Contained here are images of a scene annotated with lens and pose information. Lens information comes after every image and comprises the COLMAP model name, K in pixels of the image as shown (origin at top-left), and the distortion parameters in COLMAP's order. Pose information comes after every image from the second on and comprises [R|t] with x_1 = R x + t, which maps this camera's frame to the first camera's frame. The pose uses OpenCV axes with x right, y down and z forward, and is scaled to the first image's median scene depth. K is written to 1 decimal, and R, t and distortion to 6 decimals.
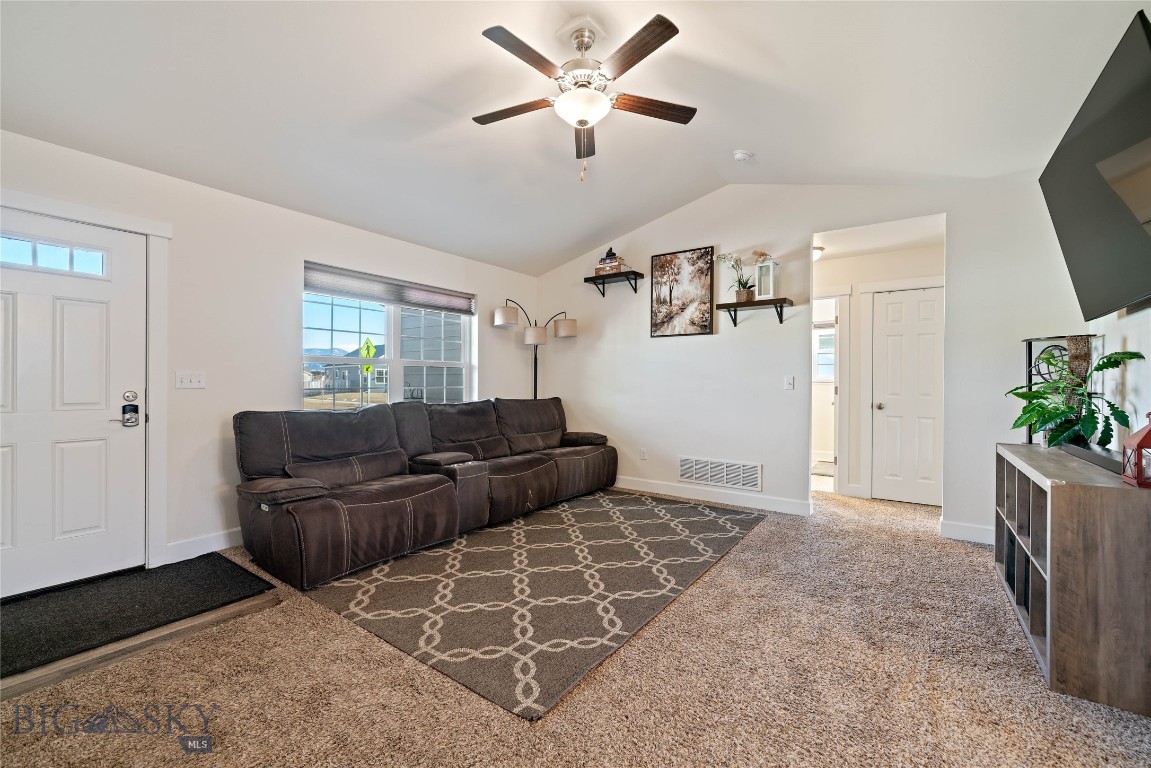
lens RADIAL K [[474.4, 0, 573.3], [0, 474.4, 370.6], [0, 0, 1]] dist [-0.001577, -0.000805]
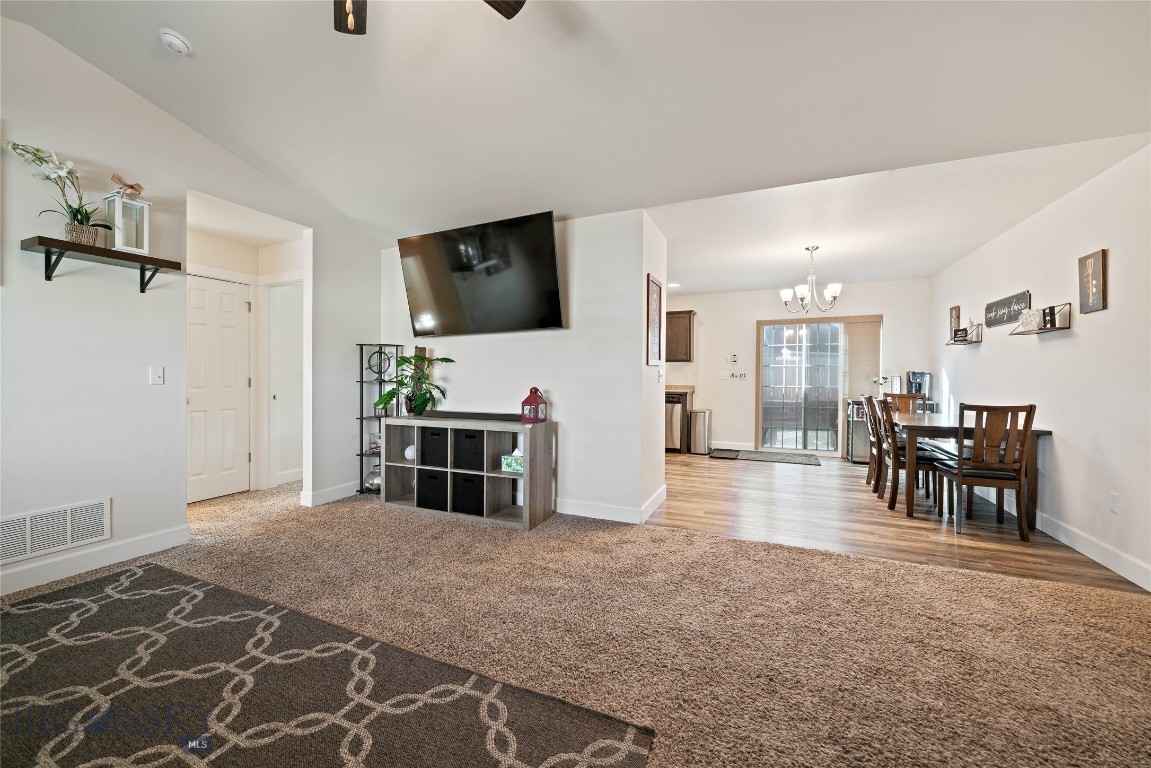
lens RADIAL K [[439.8, 0, 567.8], [0, 439.8, 376.0], [0, 0, 1]] dist [-0.003054, 0.000527]
pose [[-0.186956, -0.005114, 0.982355, -0.376235], [-0.023754, 0.999718, 0.000683, 0.011859], [-0.982081, -0.023207, -0.187024, 0.556432]]
